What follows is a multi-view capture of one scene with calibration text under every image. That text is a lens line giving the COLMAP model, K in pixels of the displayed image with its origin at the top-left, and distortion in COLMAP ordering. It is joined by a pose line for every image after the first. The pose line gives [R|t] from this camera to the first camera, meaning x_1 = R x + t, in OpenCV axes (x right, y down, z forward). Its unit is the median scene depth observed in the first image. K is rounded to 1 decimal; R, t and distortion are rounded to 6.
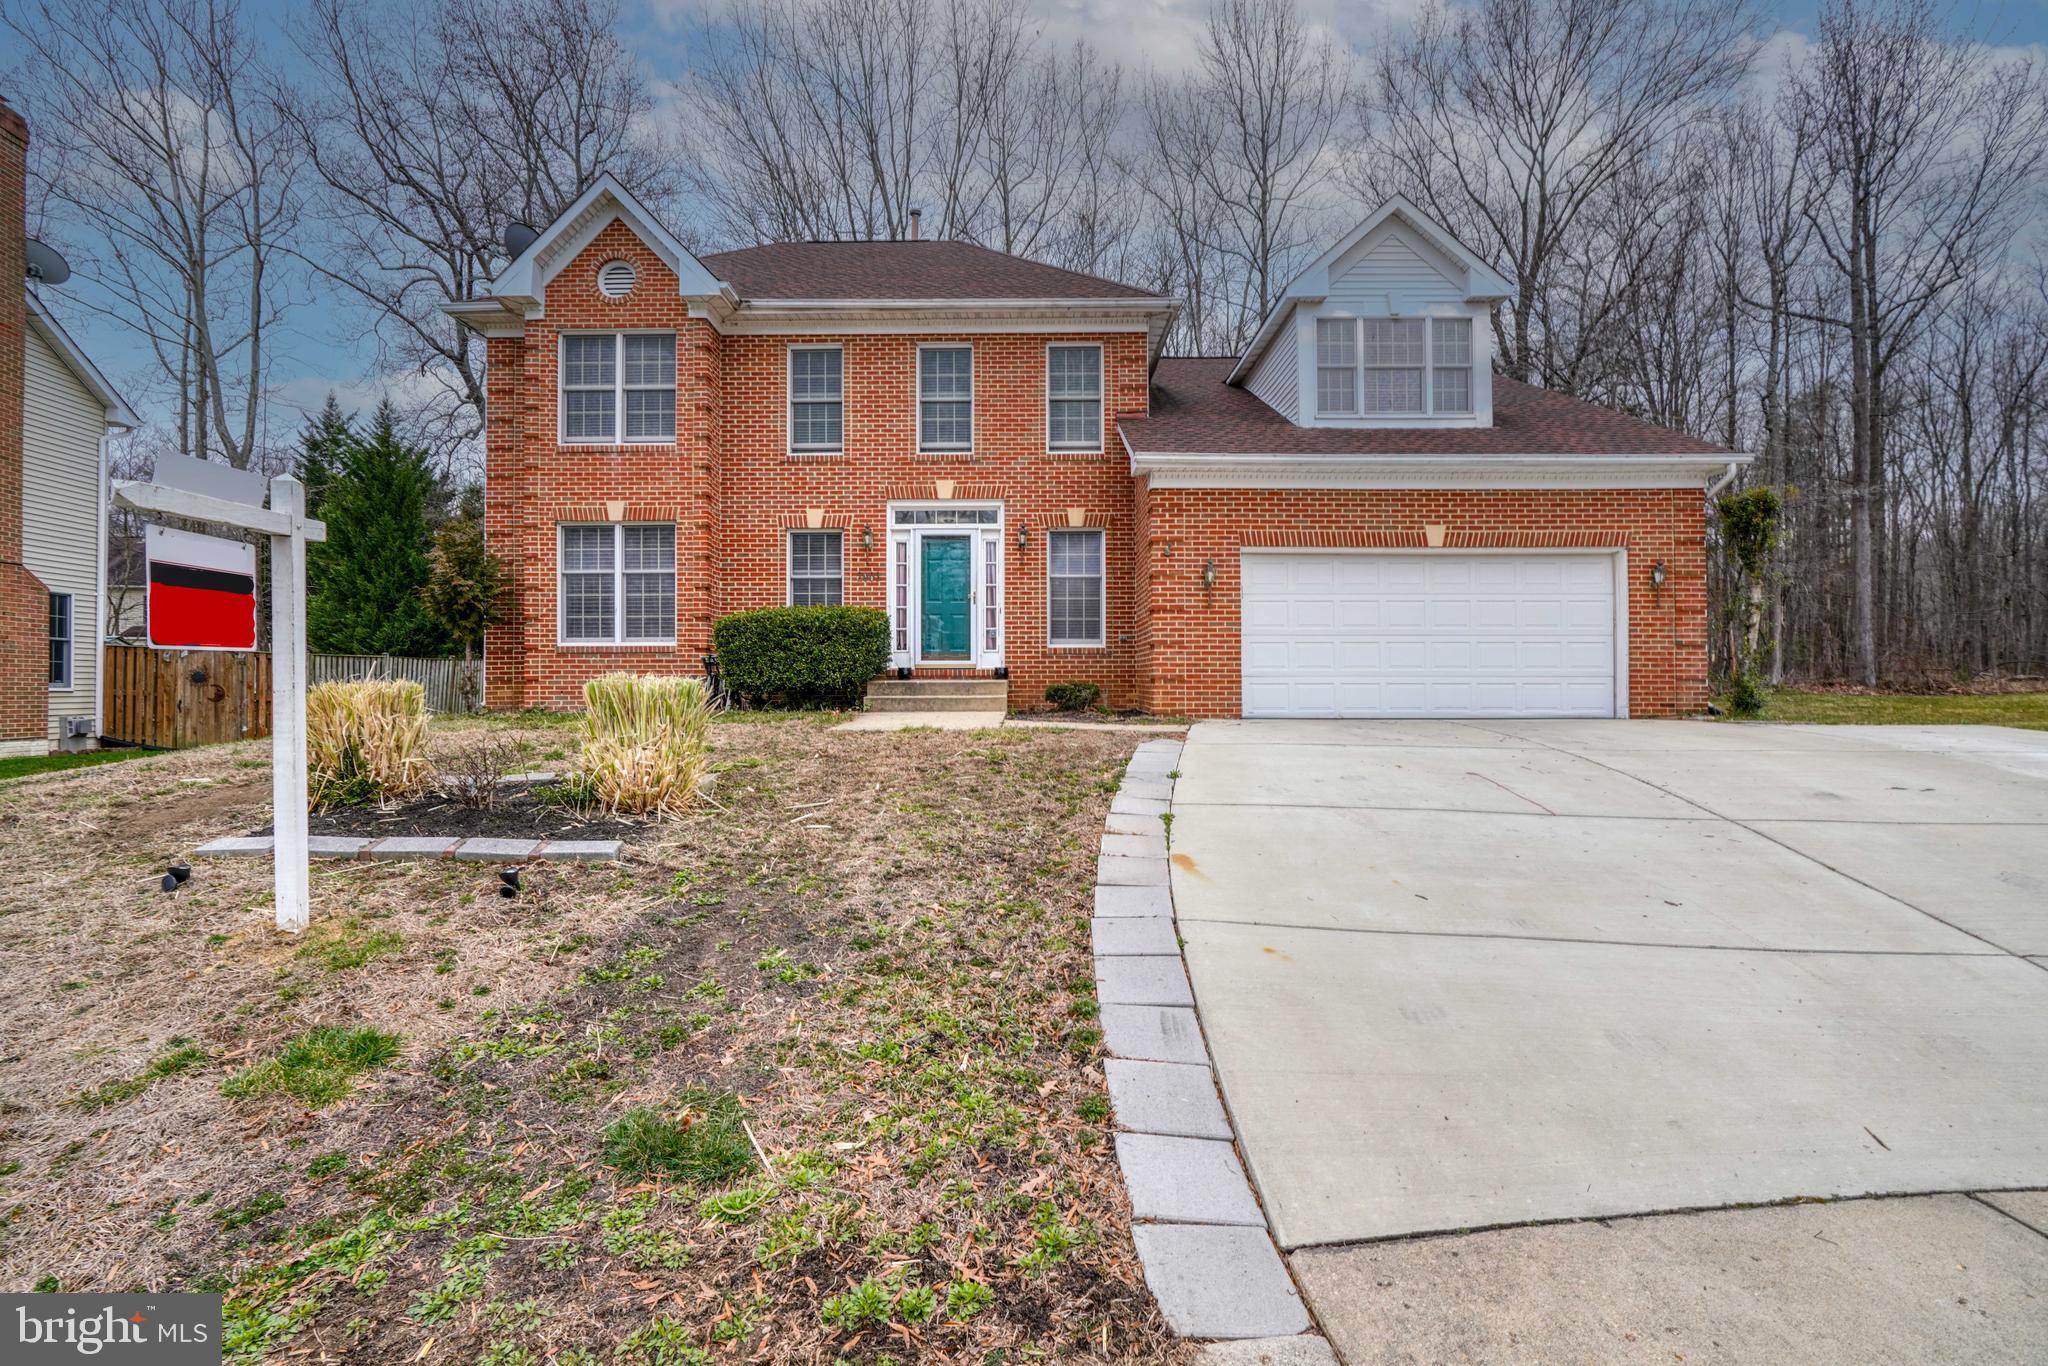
lens RADIAL K [[942.6, 0, 1024.9], [0, 942.6, 688.2], [0, 0, 1]] dist [-0.007643, 0.002185]
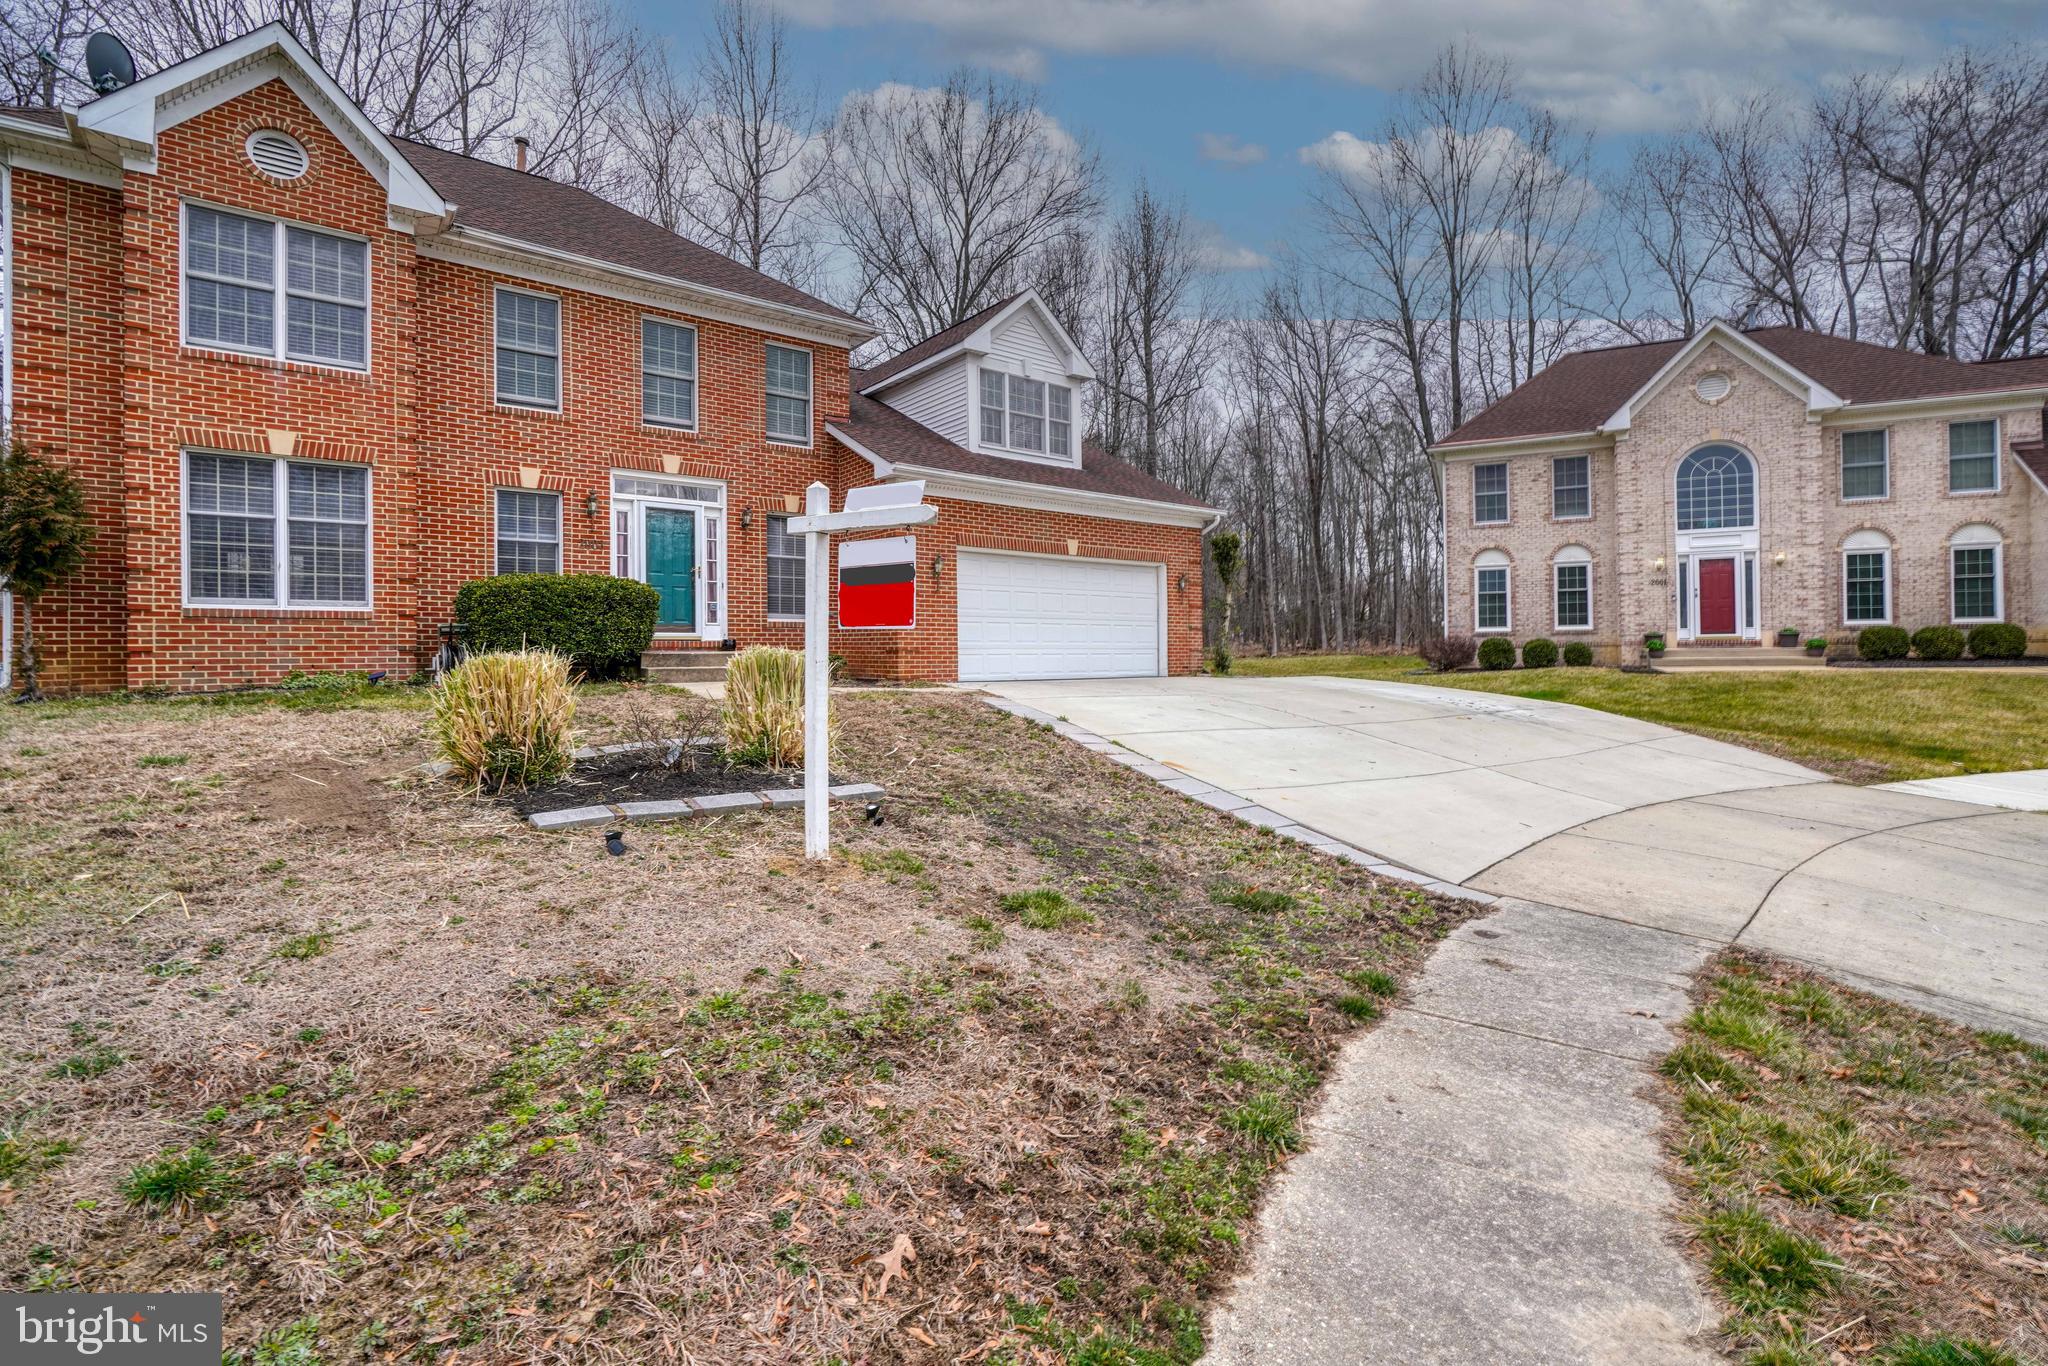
lens RADIAL K [[942.6, 0, 1013.8], [0, 942.6, 667.5], [0, 0, 1]] dist [-0.007643, 0.002185]
pose [[0.777008, -0.010960, 0.629395, -0.451266], [0.008355, 0.999940, 0.007098, 0.004336], [-0.629435, -0.000257, 0.777053, -0.021872]]
